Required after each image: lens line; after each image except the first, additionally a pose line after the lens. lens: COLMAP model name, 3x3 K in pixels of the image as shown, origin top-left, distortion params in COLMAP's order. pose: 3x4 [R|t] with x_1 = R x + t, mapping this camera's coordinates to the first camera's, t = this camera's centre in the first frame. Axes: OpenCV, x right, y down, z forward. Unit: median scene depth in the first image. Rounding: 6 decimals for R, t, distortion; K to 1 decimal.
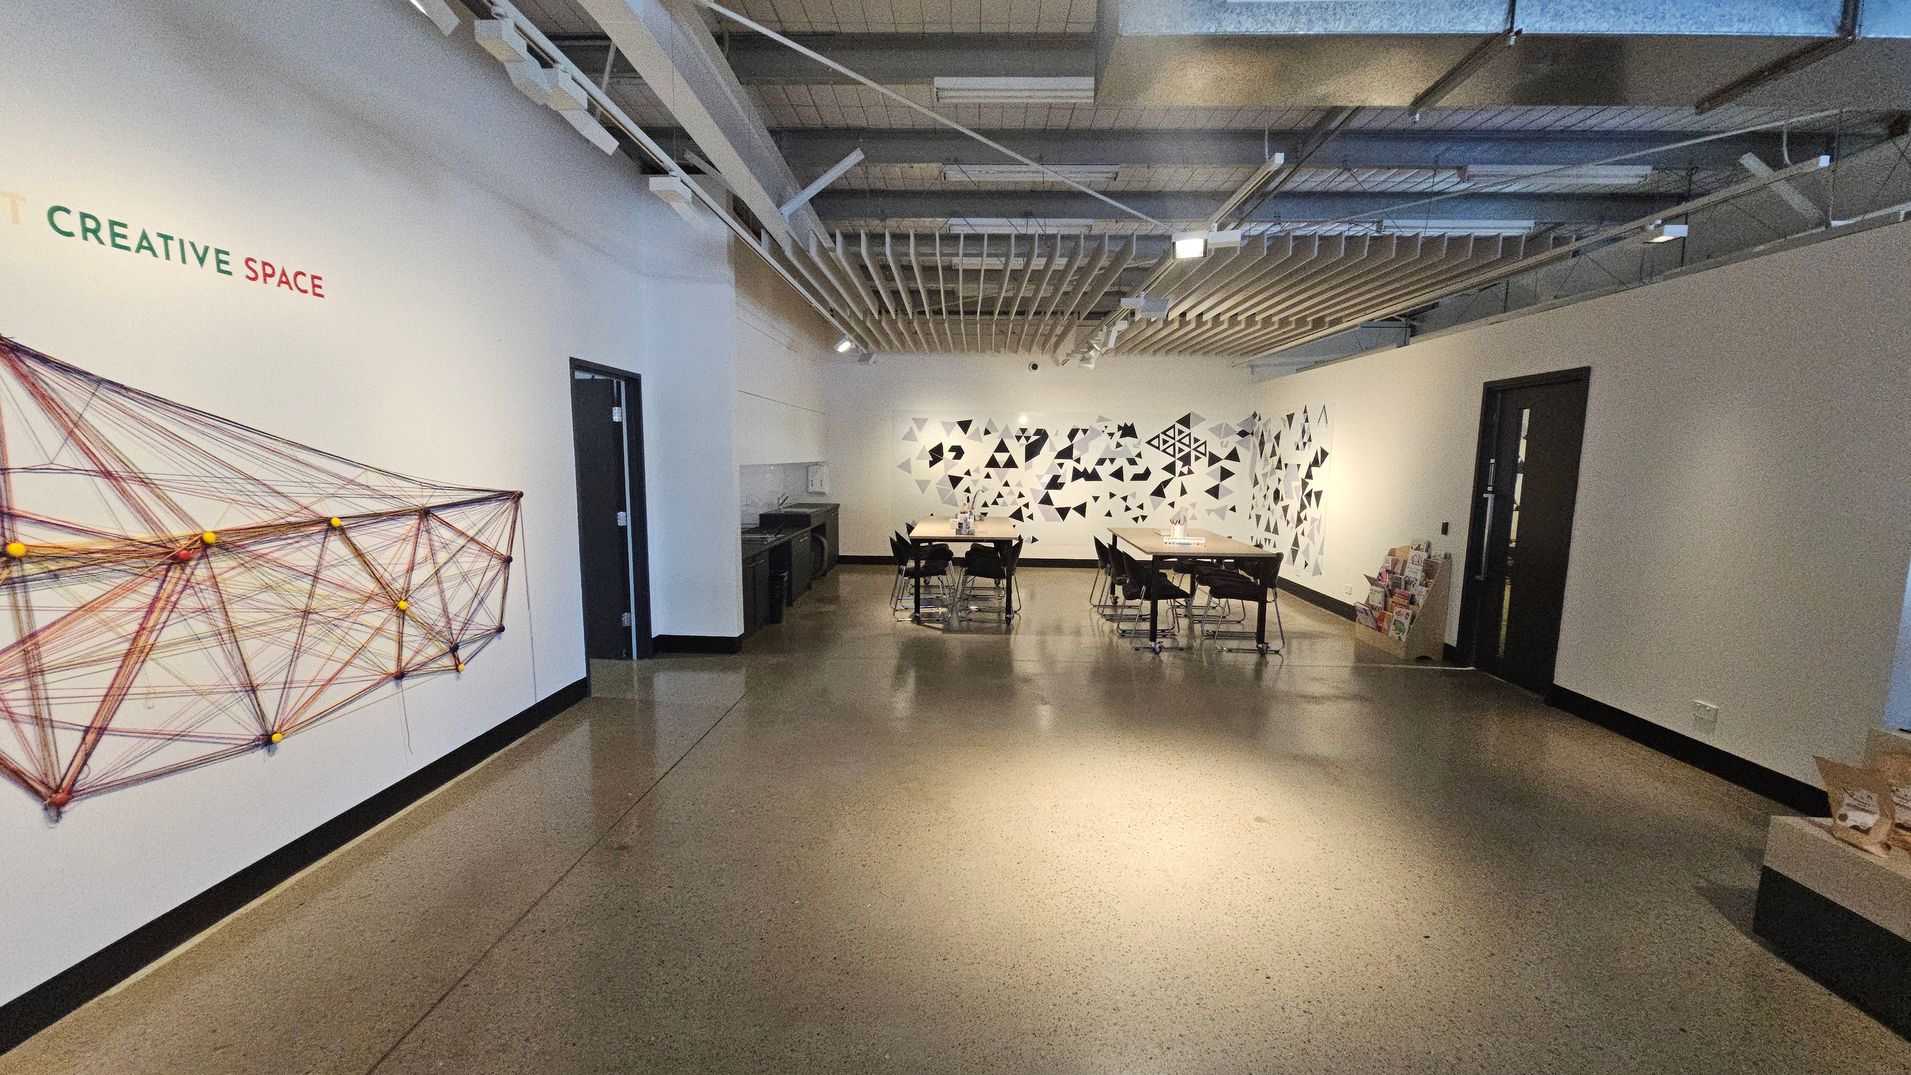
lens RADIAL K [[781.4, 0, 954.2], [0, 781.4, 561.1], [0, 0, 1]] dist [-0.001084, -0.001087]
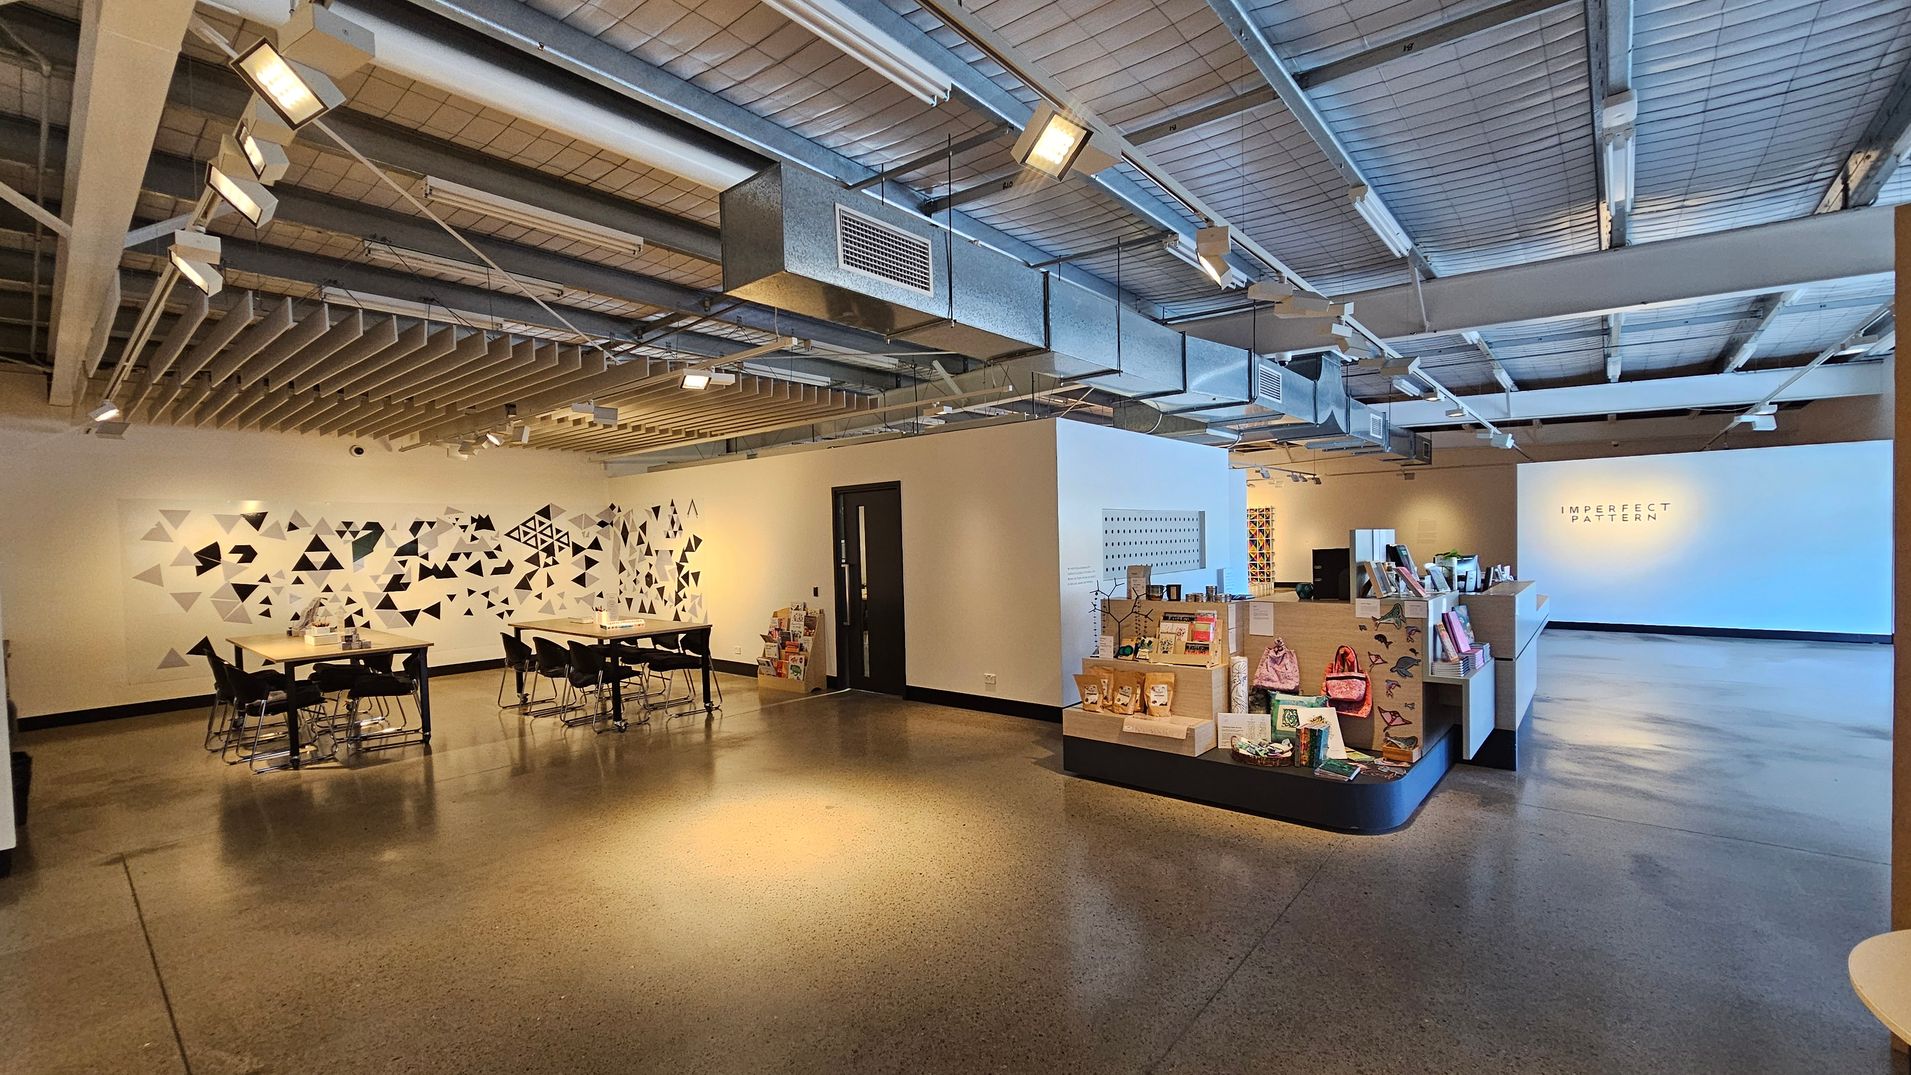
lens RADIAL K [[781.4, 0, 954.2], [0, 781.4, 561.1], [0, 0, 1]] dist [-0.001084, -0.001087]
pose [[0.623449, -0.052620, 0.780091, -0.163413], [0.137919, 0.989489, -0.043480, -0.001202], [-0.769603, 0.134697, 0.624153, -0.024436]]
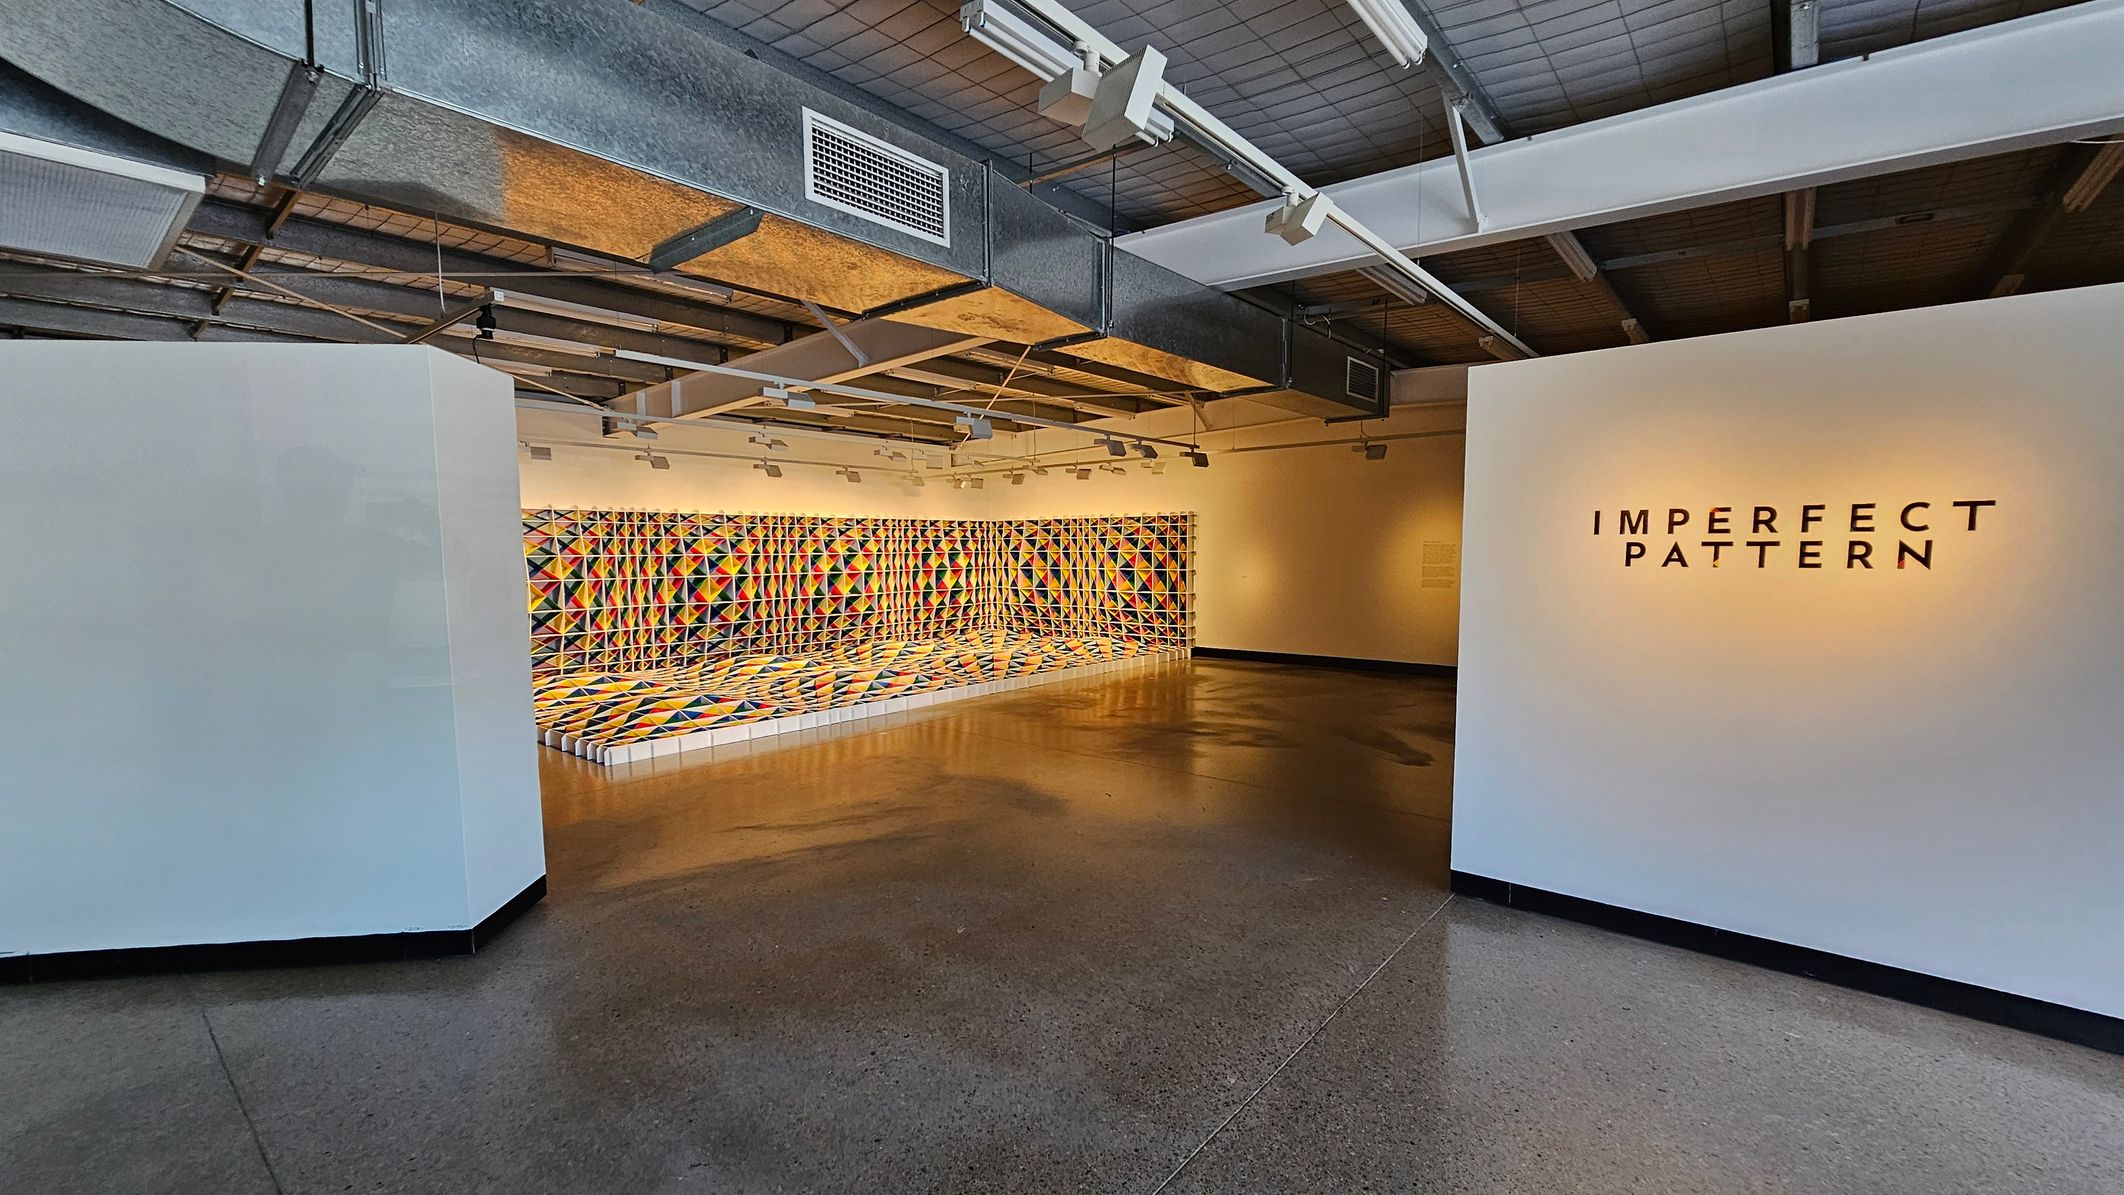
lens RADIAL K [[876.4, 0, 1068.6], [0, 876.4, 620.2], [0, 0, 1]] dist [-0.000850, -0.000118]
pose [[0.619007, -0.080320, 0.781268, 0.784346], [0.119498, 0.992807, 0.007388, 0.008921], [-0.776241, 0.088787, 0.624152, -0.058245]]
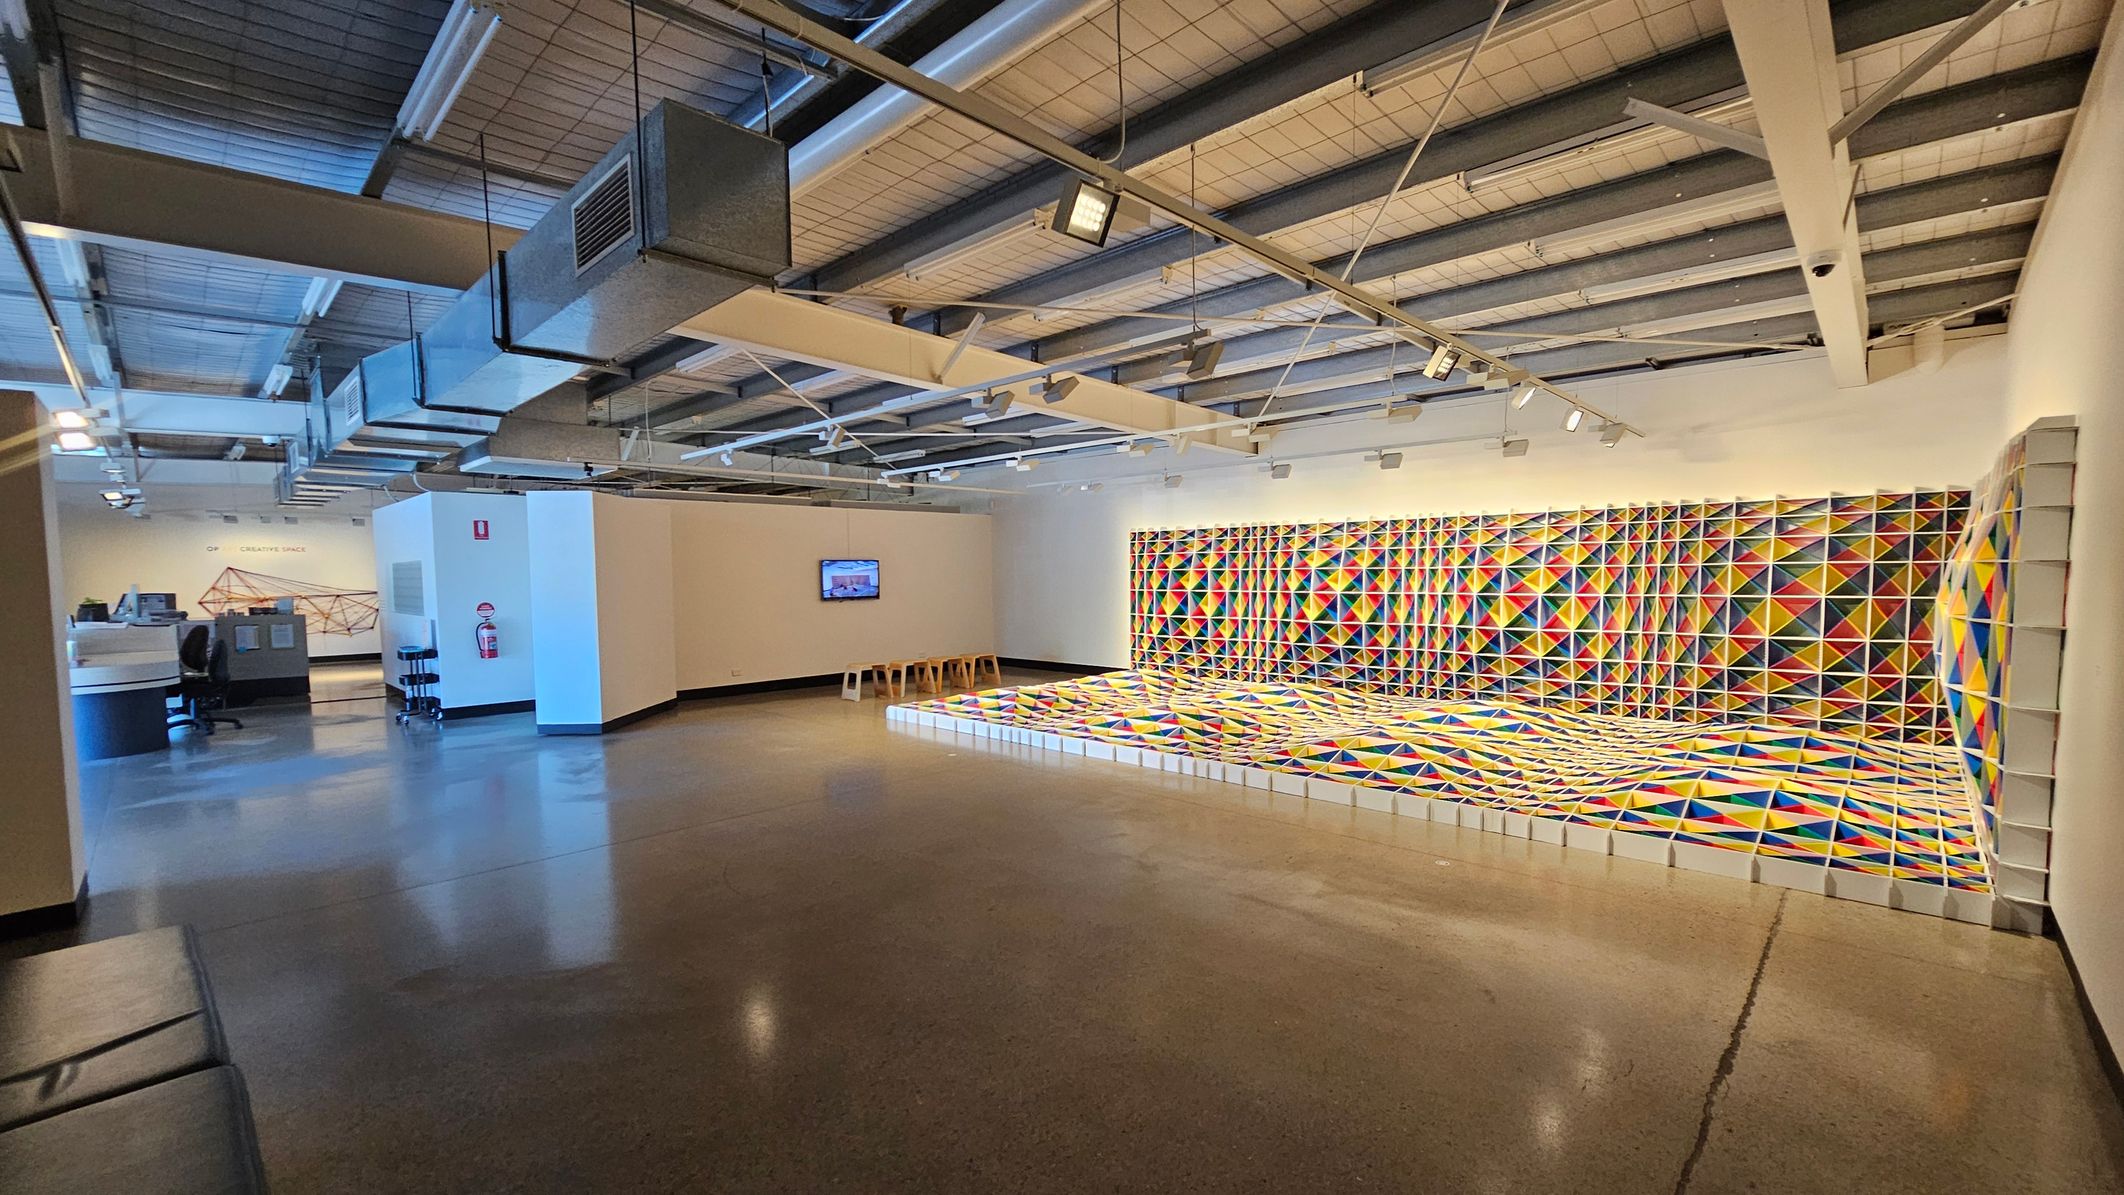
lens RADIAL K [[876.4, 0, 1068.6], [0, 876.4, 620.2], [0, 0, 1]] dist [-0.000850, -0.000118]
pose [[0.737453, 0.017838, -0.675163, 1.820742], [-0.070814, 0.996183, -0.051028, 0.010779], [0.671676, 0.085442, 0.735901, 0.054076]]
